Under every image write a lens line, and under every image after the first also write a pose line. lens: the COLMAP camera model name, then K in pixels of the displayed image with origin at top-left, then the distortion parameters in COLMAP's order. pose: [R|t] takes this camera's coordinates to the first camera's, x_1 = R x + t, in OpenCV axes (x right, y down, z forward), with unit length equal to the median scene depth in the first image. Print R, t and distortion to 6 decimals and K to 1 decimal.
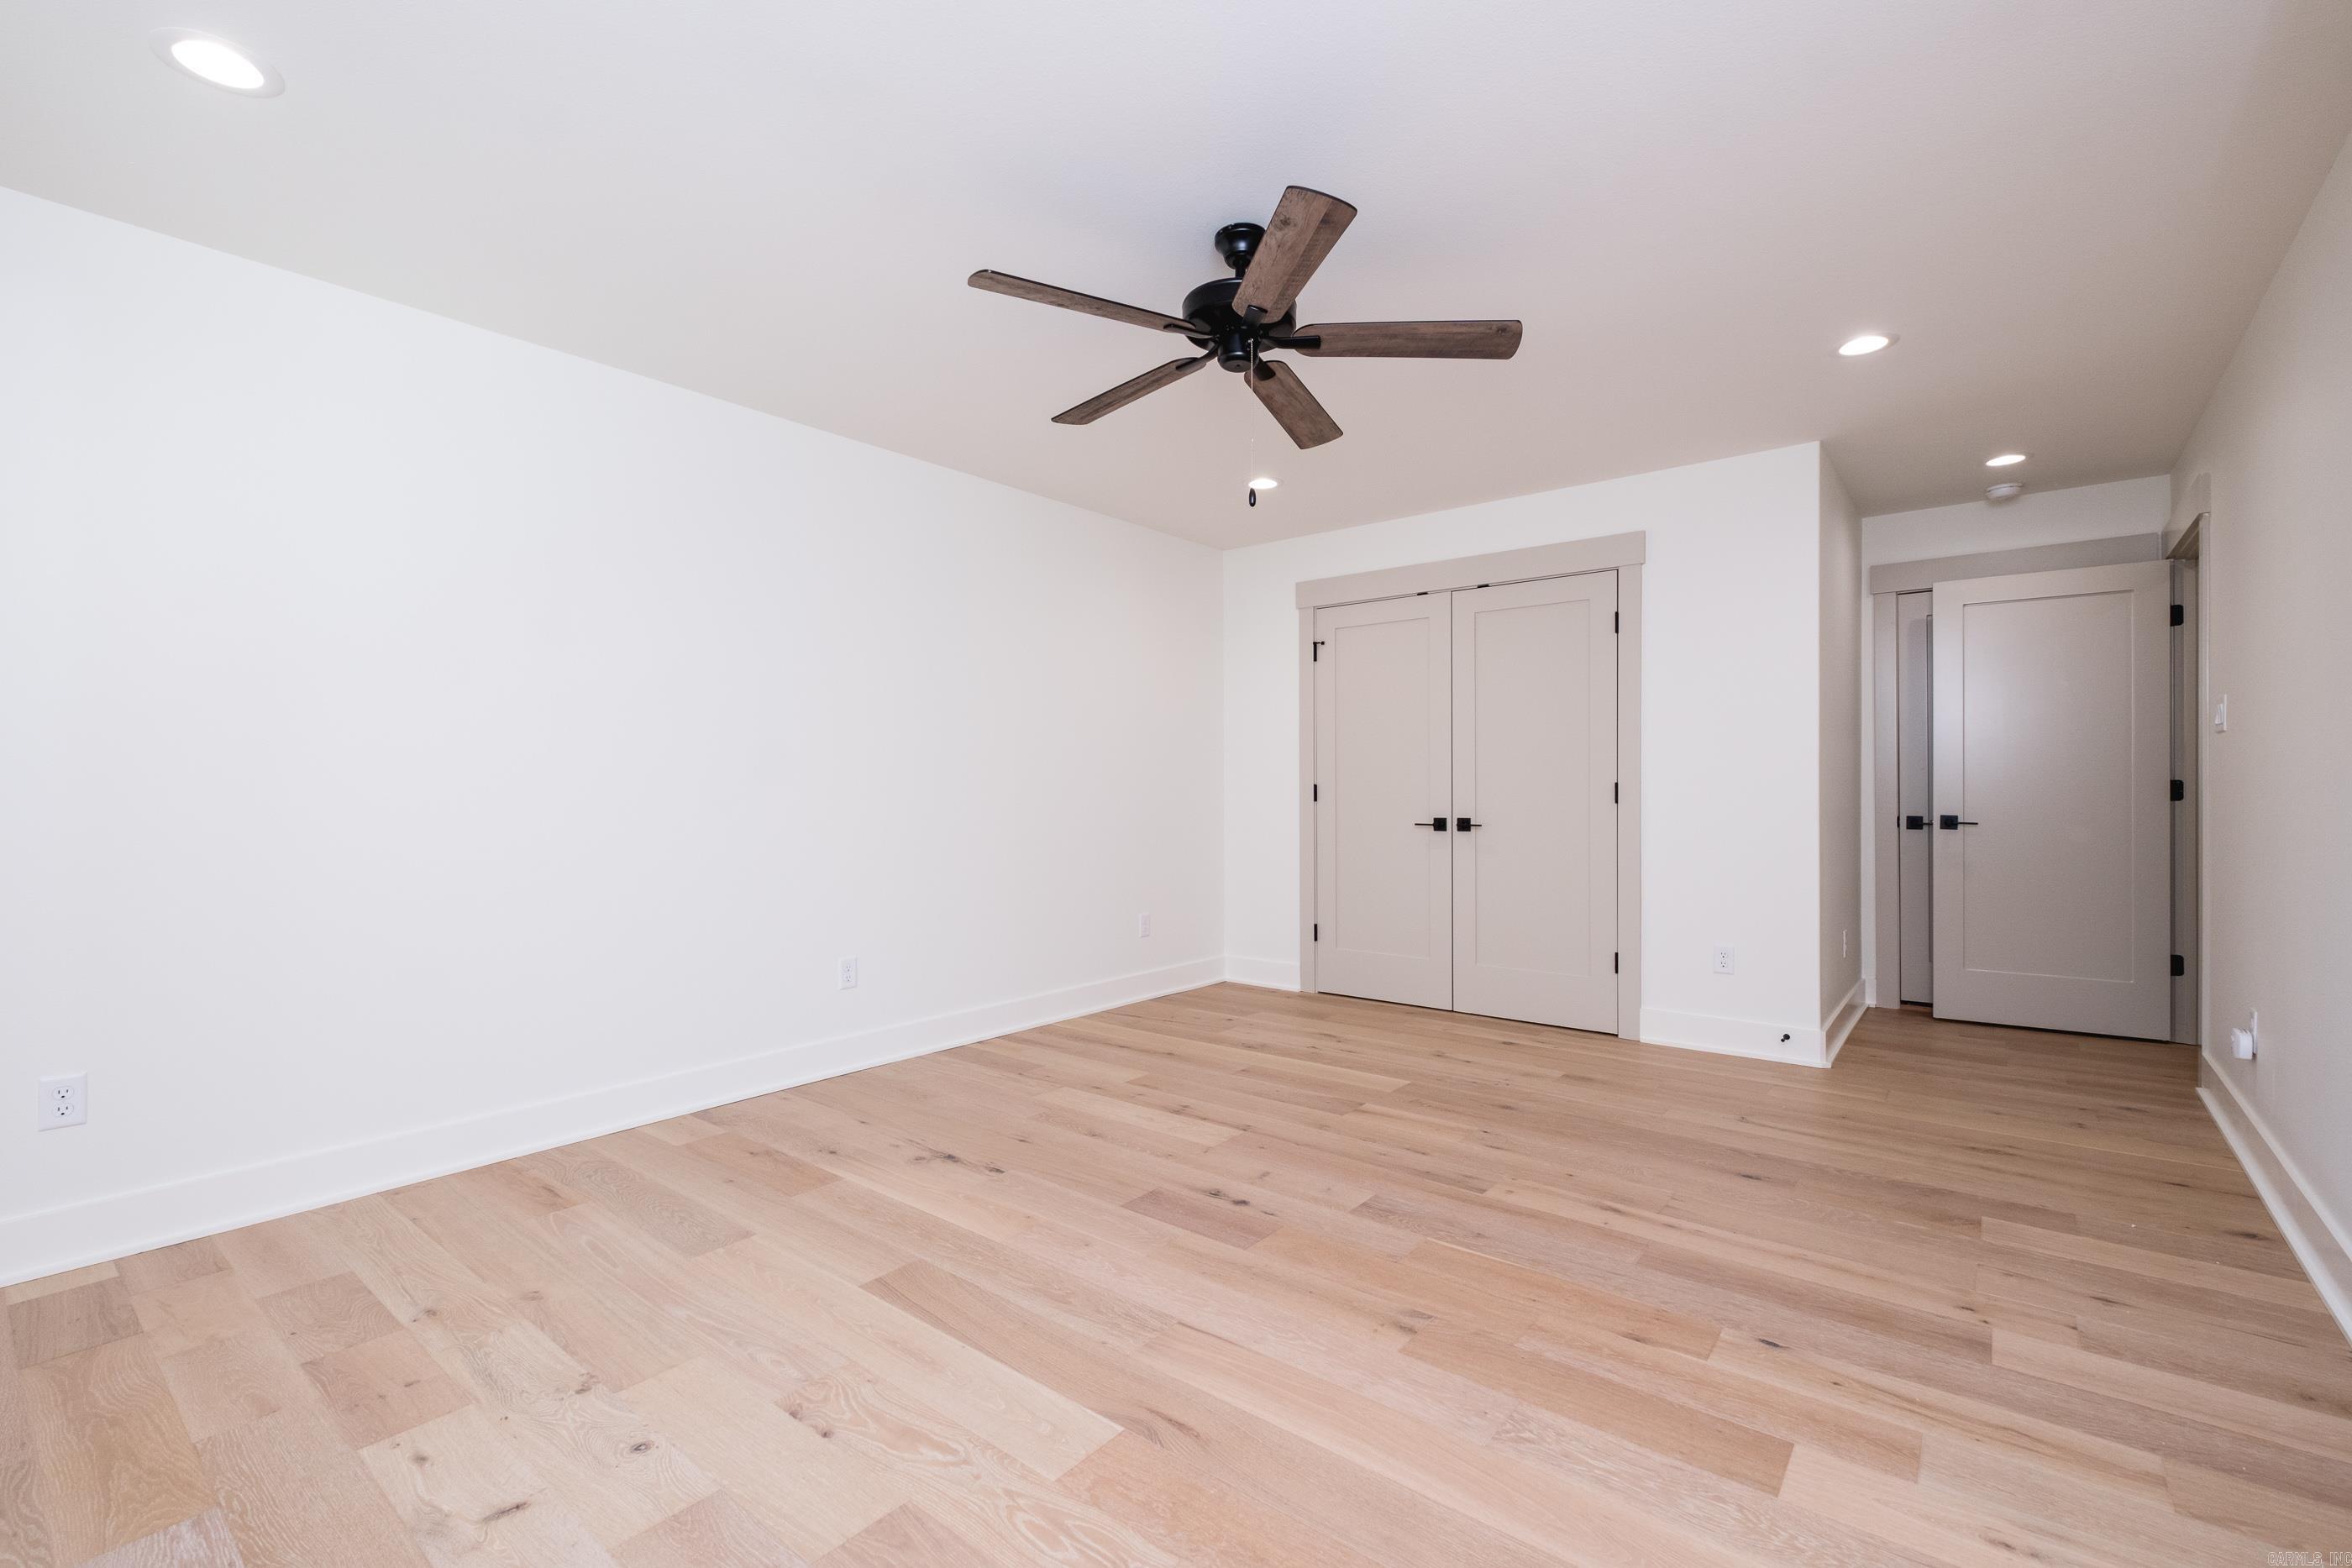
lens RADIAL K [[1014.9, 0, 1184.1], [0, 1014.9, 779.6], [0, 0, 1]] dist [0.007650, -0.002686]
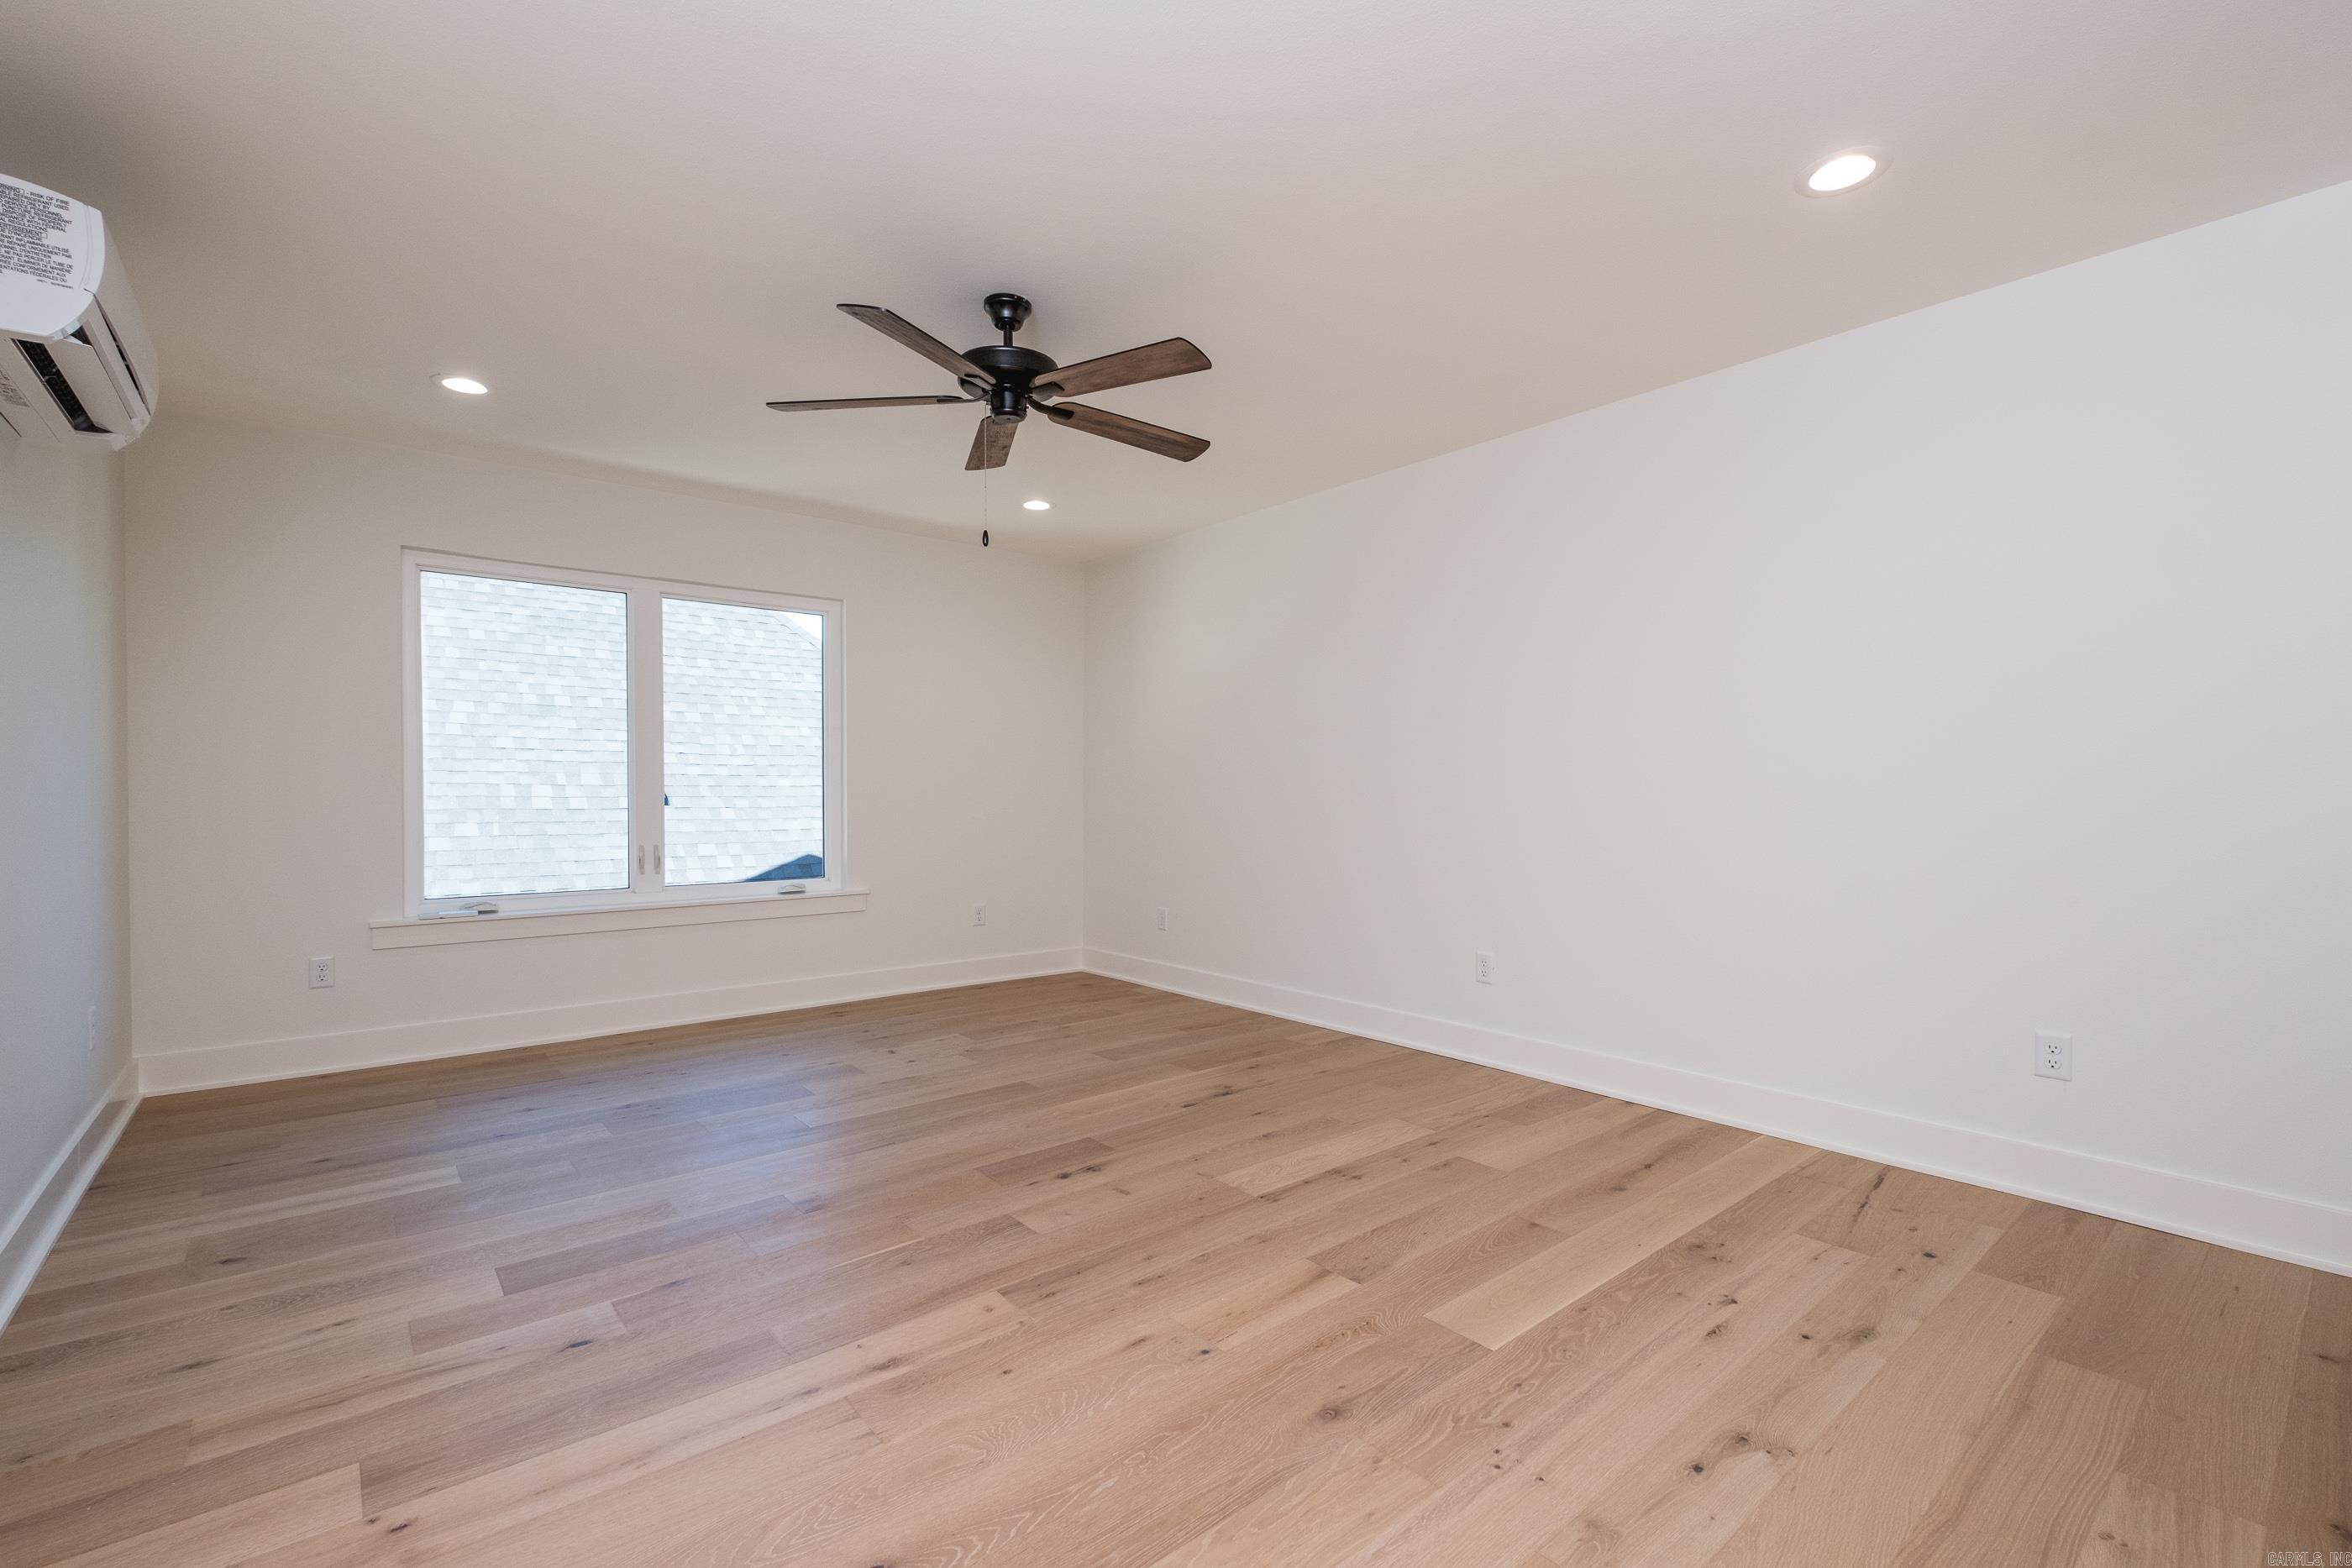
lens RADIAL K [[1014.9, 0, 1181.1], [0, 1014.9, 800.0], [0, 0, 1]] dist [0.007650, -0.002686]
pose [[-0.190804, 0.015288, -0.981509, 0.934515], [0.010188, 0.999856, 0.013593, 0.006821], [0.981575, -0.007406, -0.190932, 1.154574]]
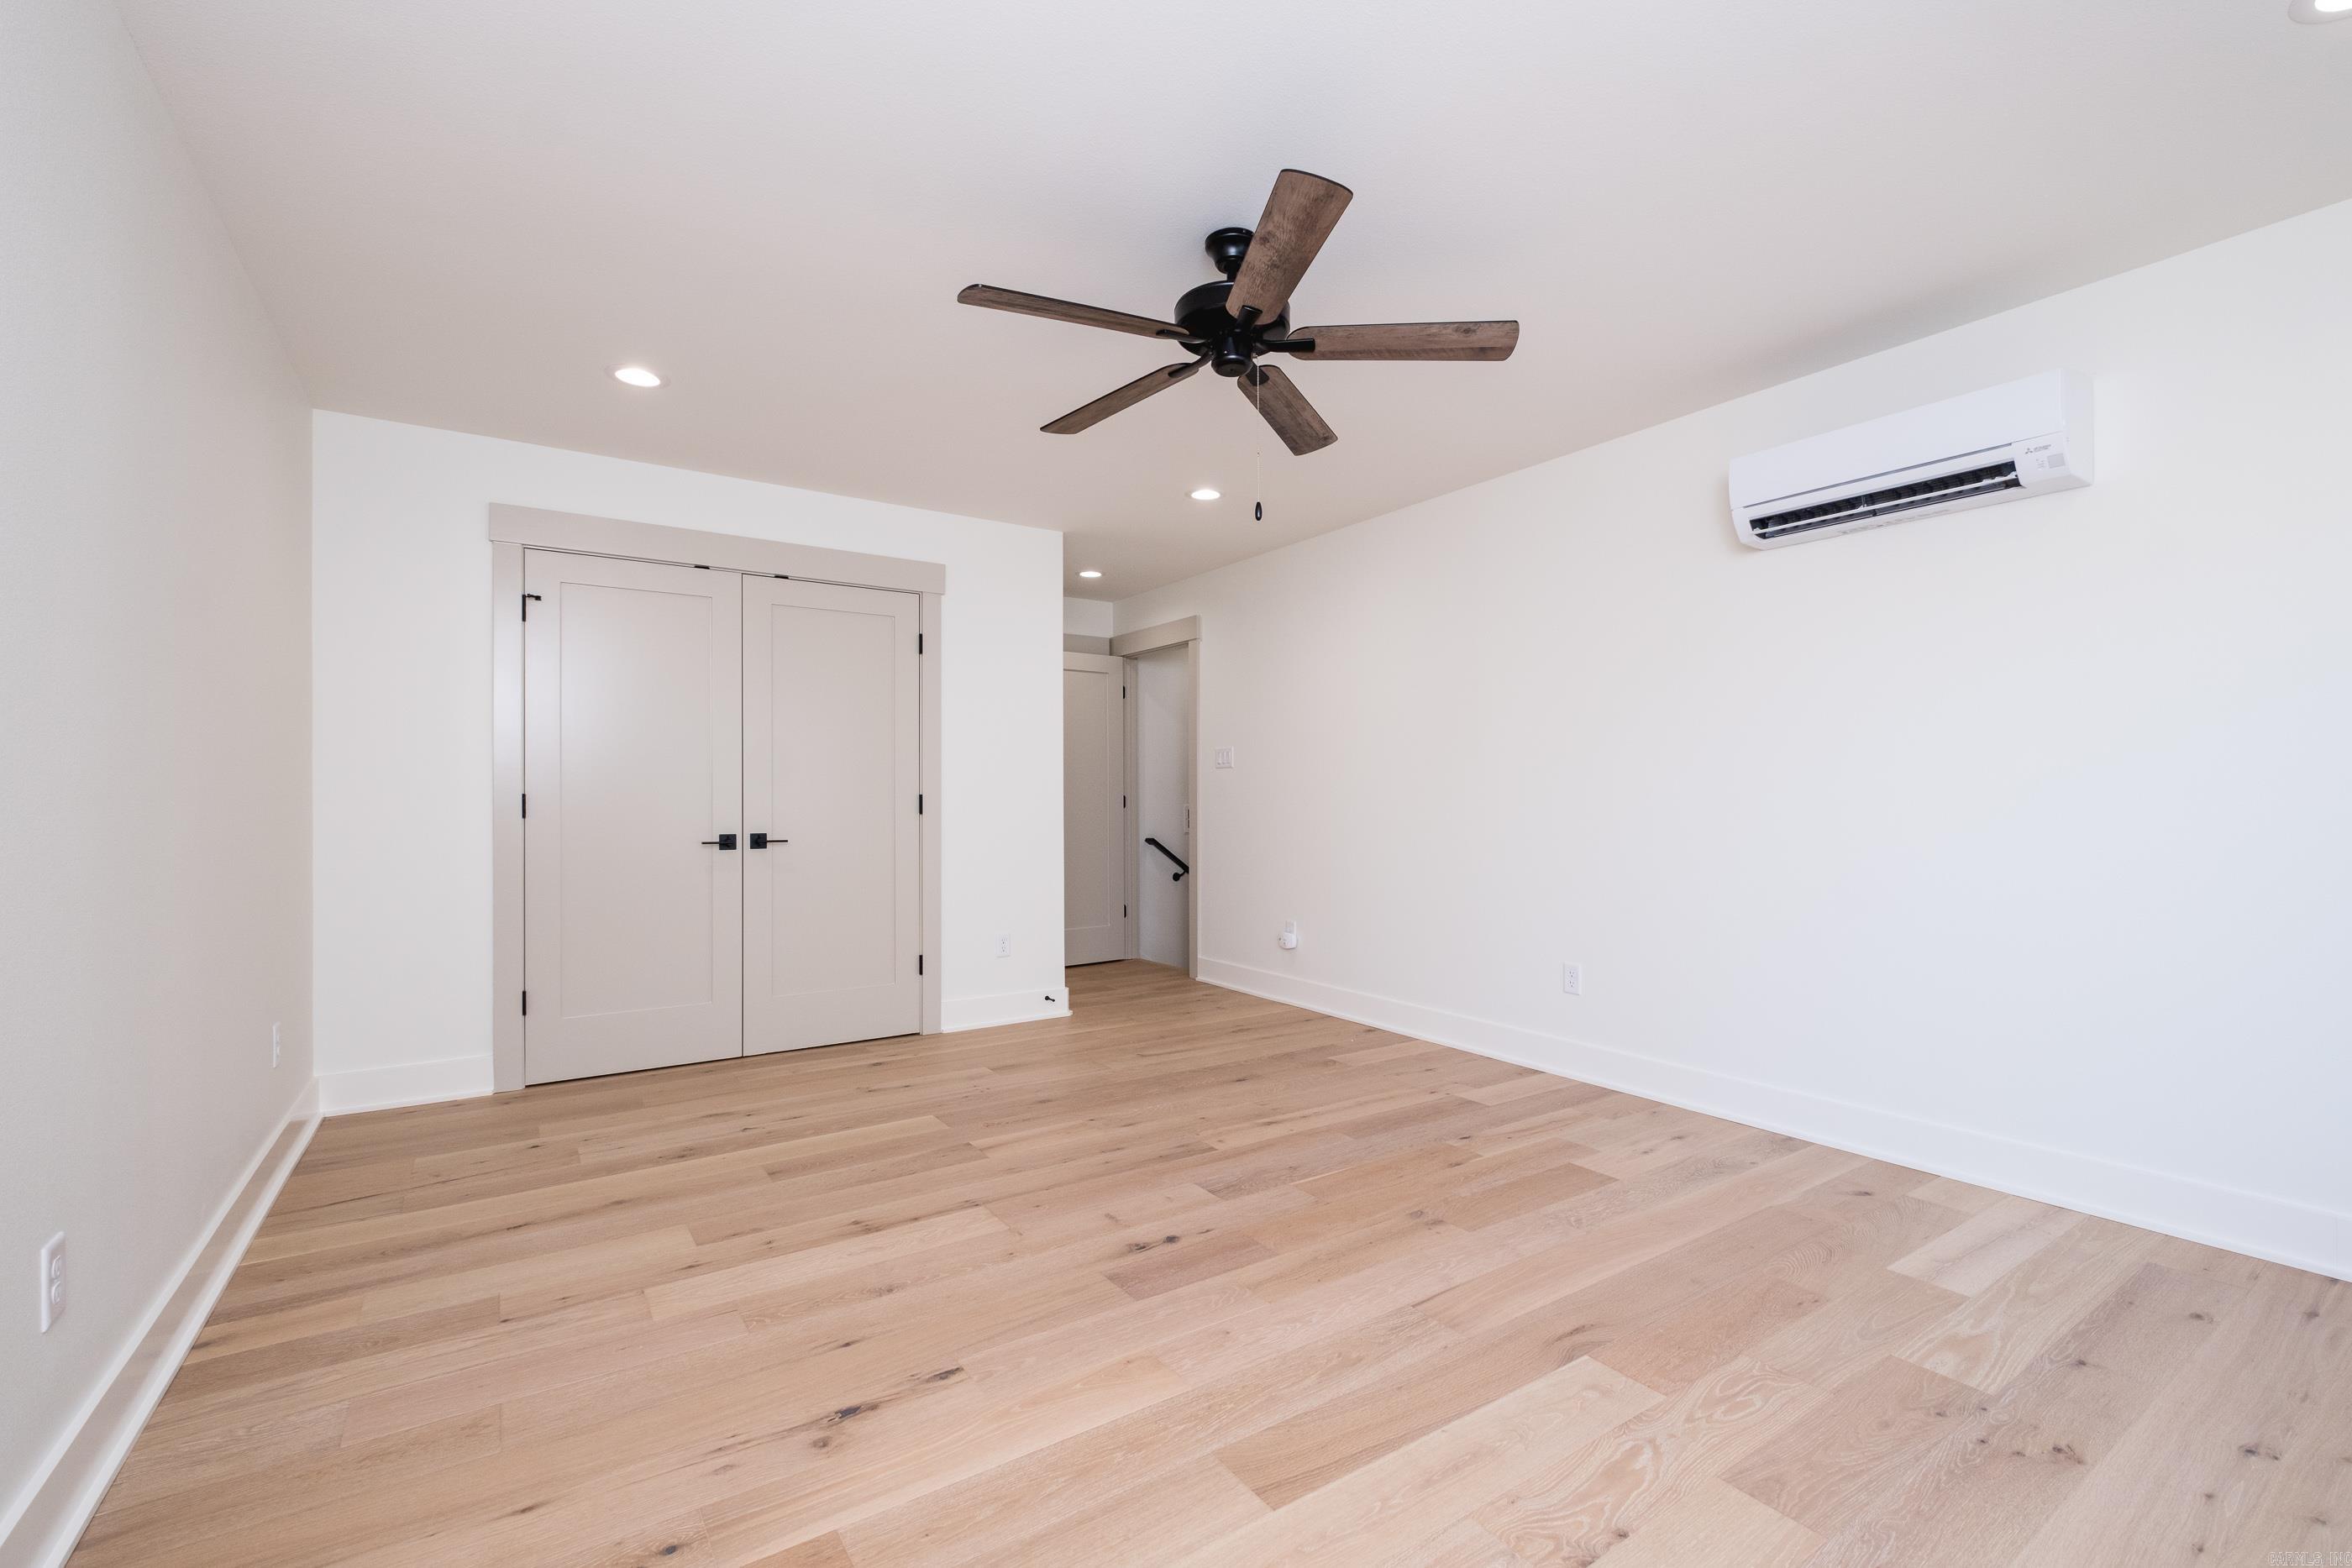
lens RADIAL K [[1014.9, 0, 1180.8], [0, 1014.9, 784.2], [0, 0, 1]] dist [0.007650, -0.002686]
pose [[0.295226, 0.015959, 0.955294, -0.737850], [-0.008779, 0.999864, -0.013990, 0.006537], [-0.955387, -0.004256, 0.295326, 0.622000]]
